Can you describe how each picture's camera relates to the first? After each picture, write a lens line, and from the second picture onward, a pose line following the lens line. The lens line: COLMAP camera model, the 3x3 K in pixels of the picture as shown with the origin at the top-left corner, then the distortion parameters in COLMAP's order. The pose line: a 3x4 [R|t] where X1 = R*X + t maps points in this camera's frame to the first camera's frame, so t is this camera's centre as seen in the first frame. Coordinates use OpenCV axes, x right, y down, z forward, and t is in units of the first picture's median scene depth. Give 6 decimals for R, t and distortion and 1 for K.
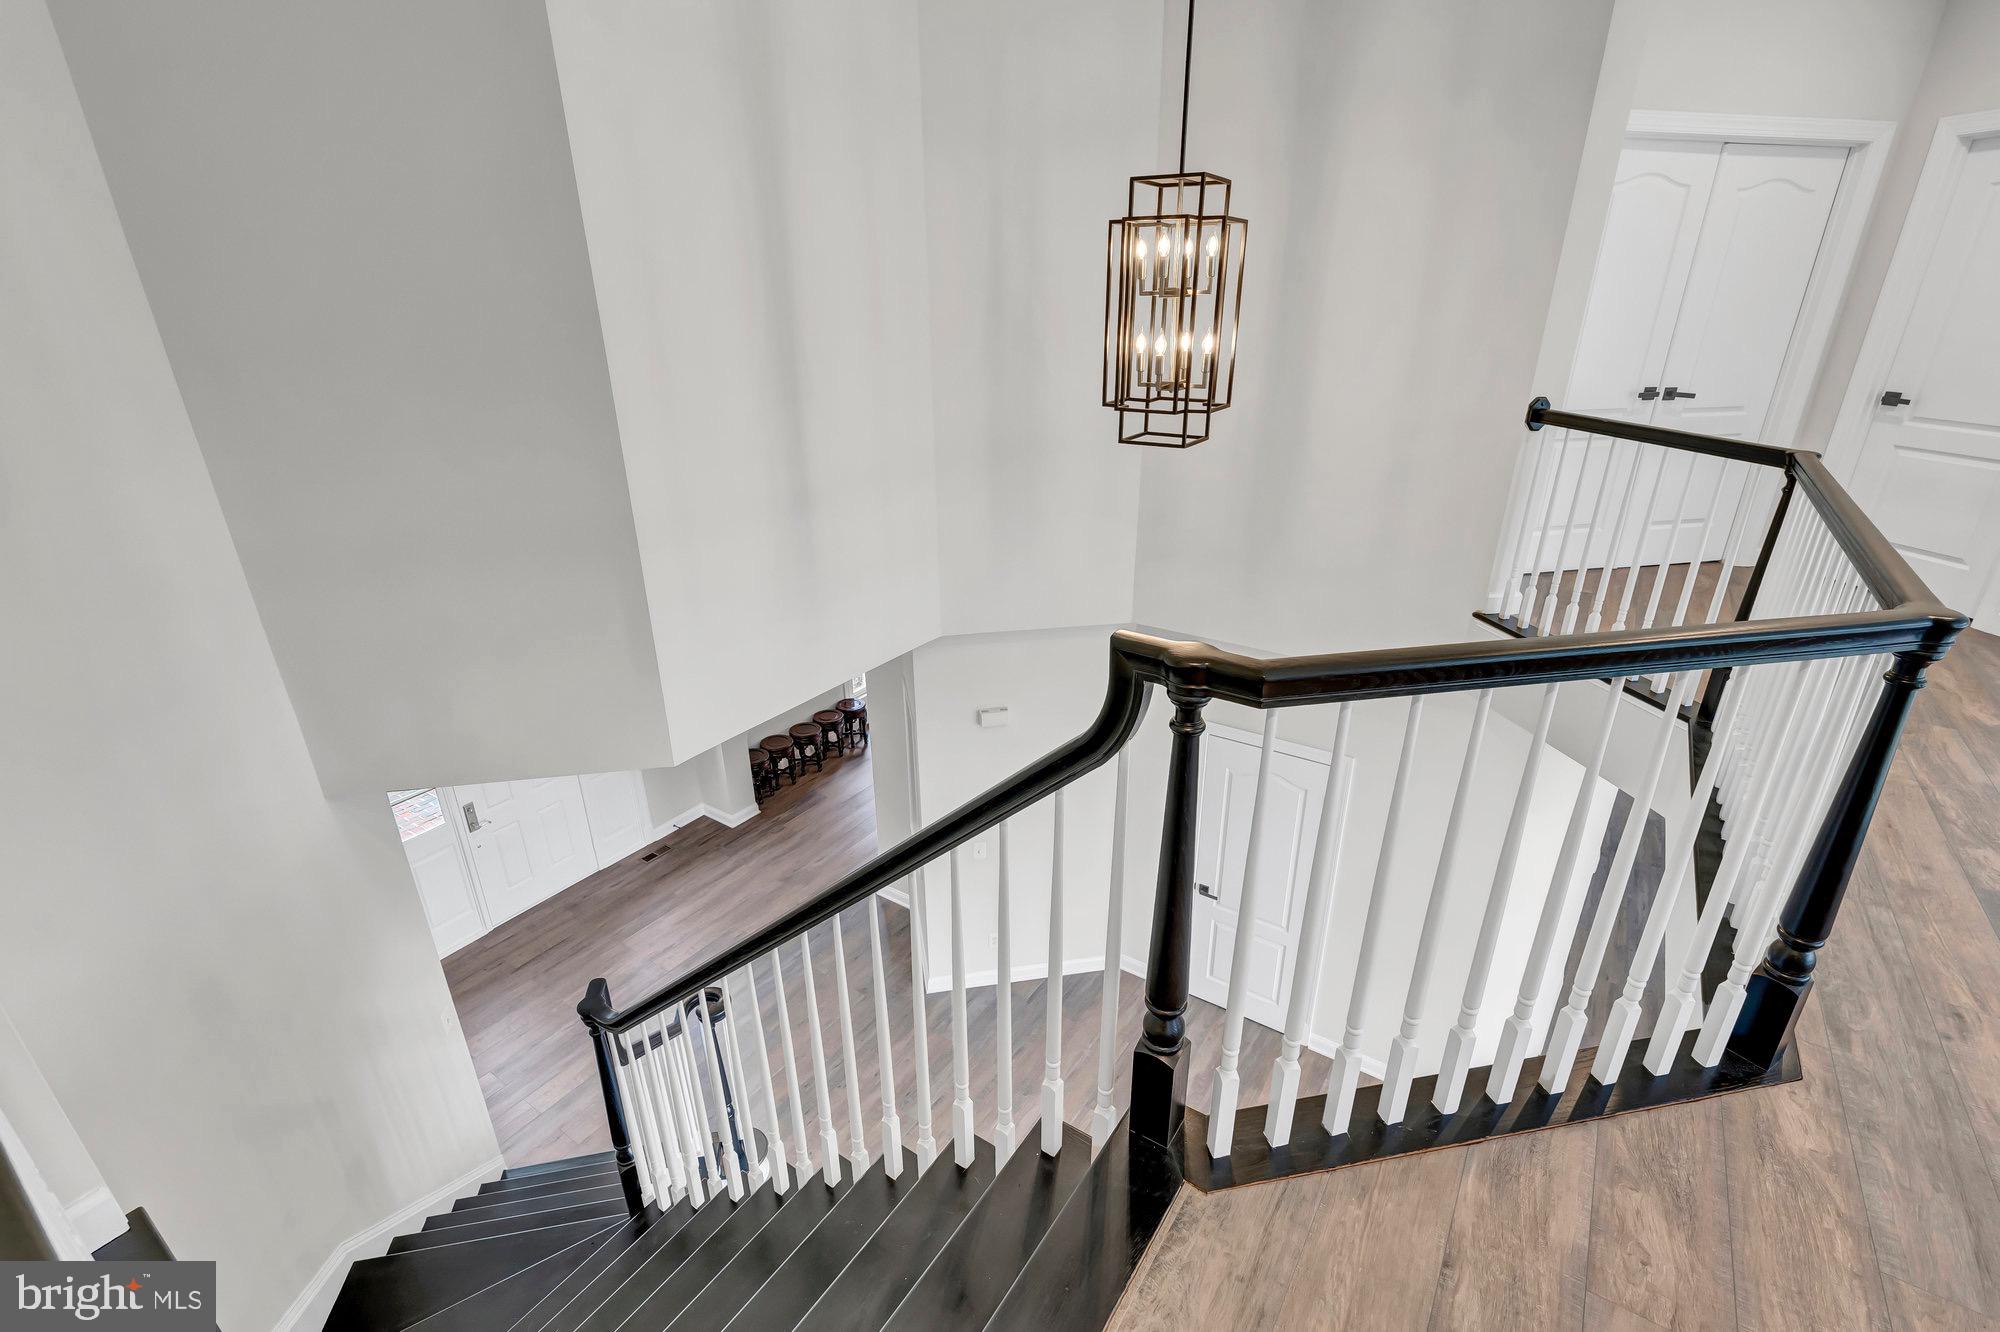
lens RADIAL K [[902.2, 0, 1000.0], [0, 902.2, 666.0], [0, 0, 1]] dist [-0.001923, 0.000722]
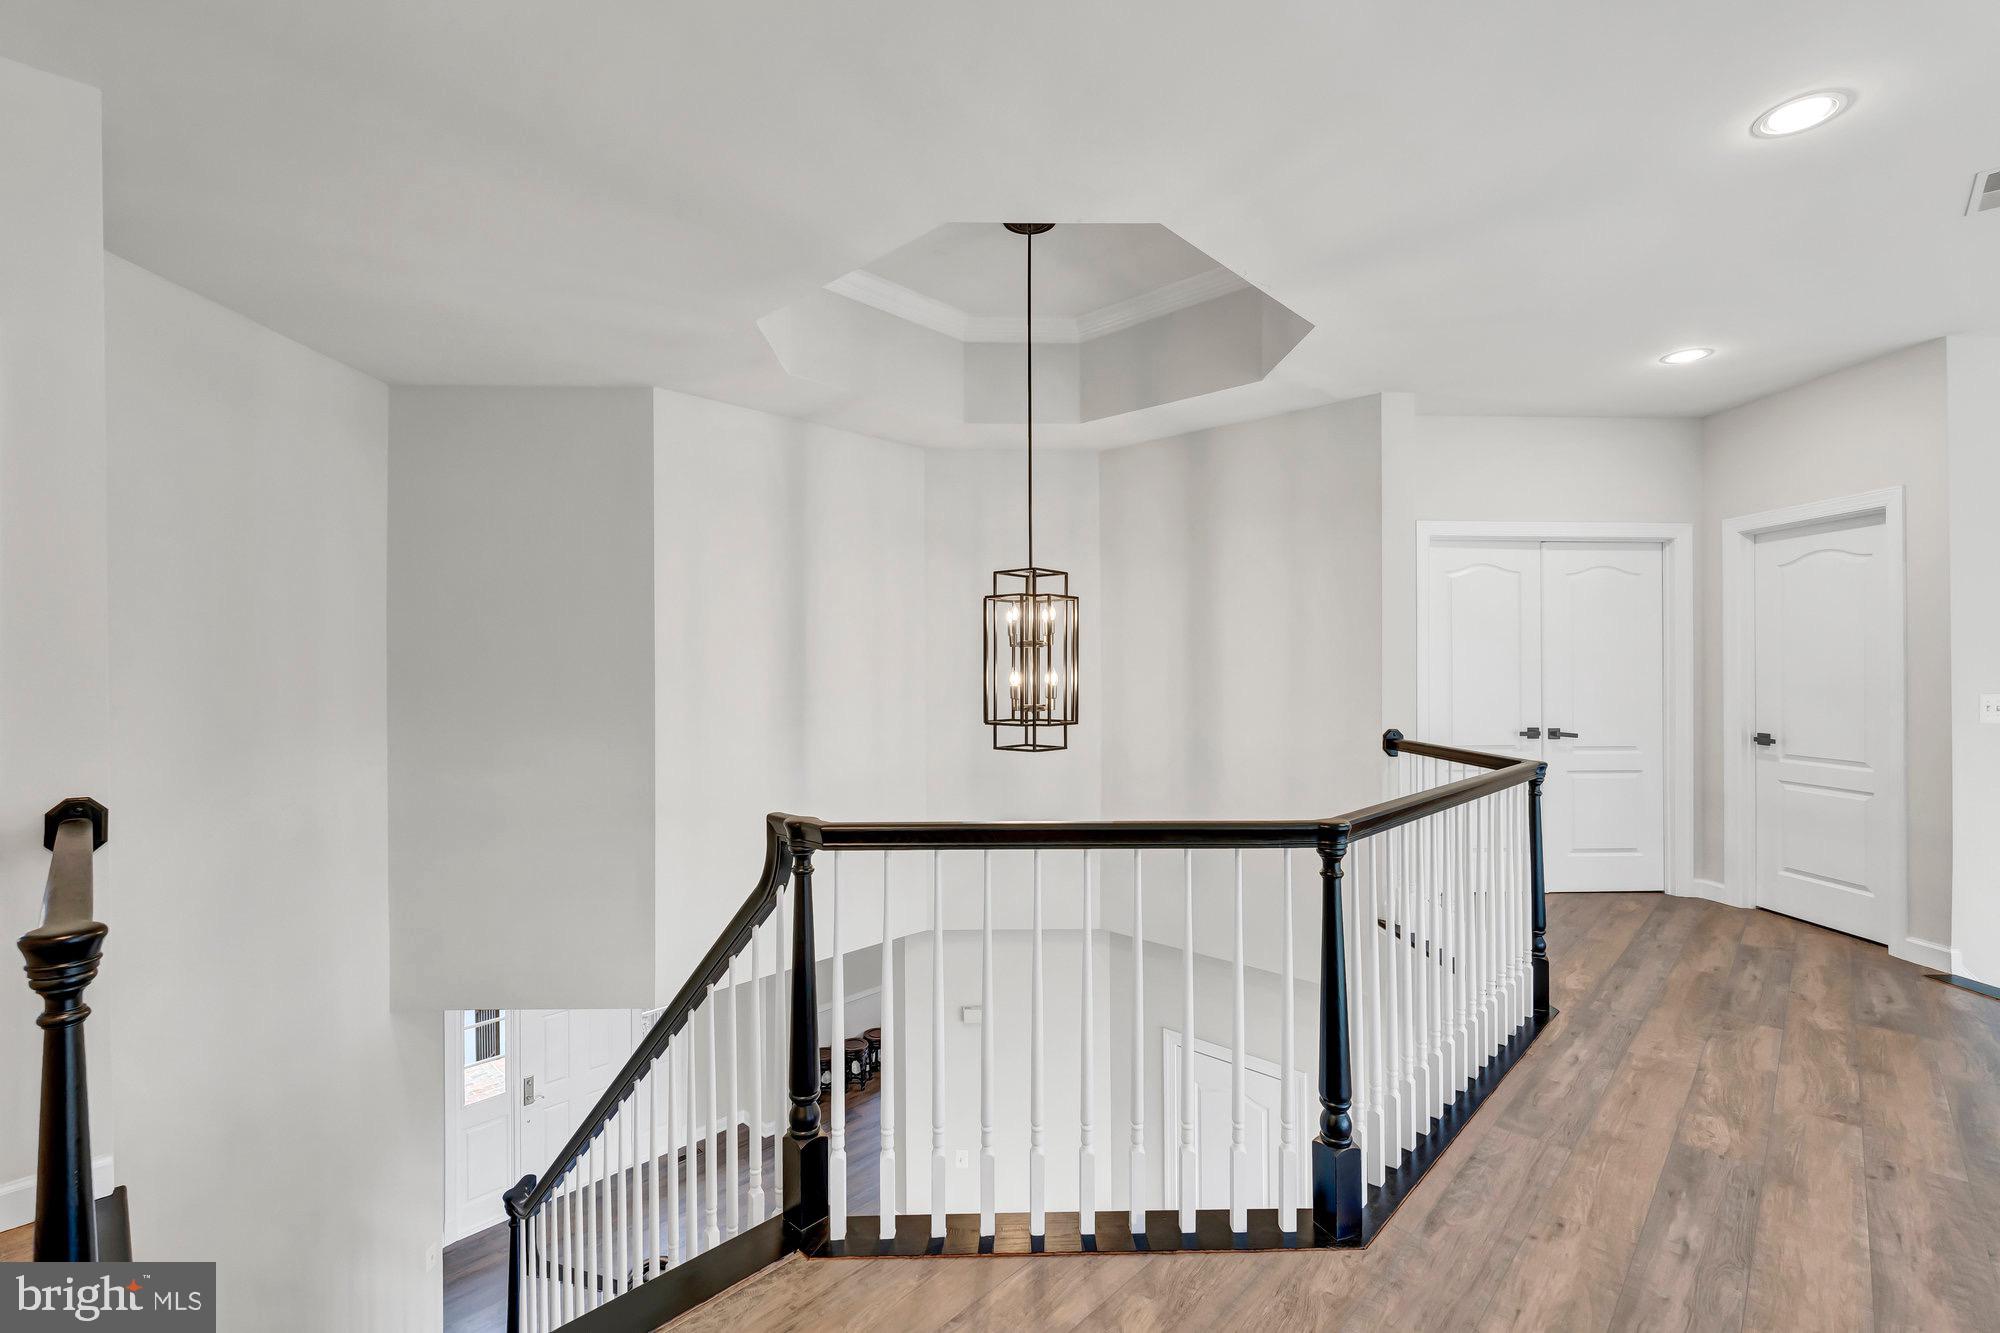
lens RADIAL K [[877.7, 0, 1000.0], [0, 877.7, 666.5], [0, 0, 1]] dist [-0.000770, 0.000097]
pose [[0.985997, -0.000329, -0.166760, 0.295542], [-0.064925, 0.920337, -0.385699, 0.113380], [0.153603, 0.391125, 0.907429, -0.177826]]
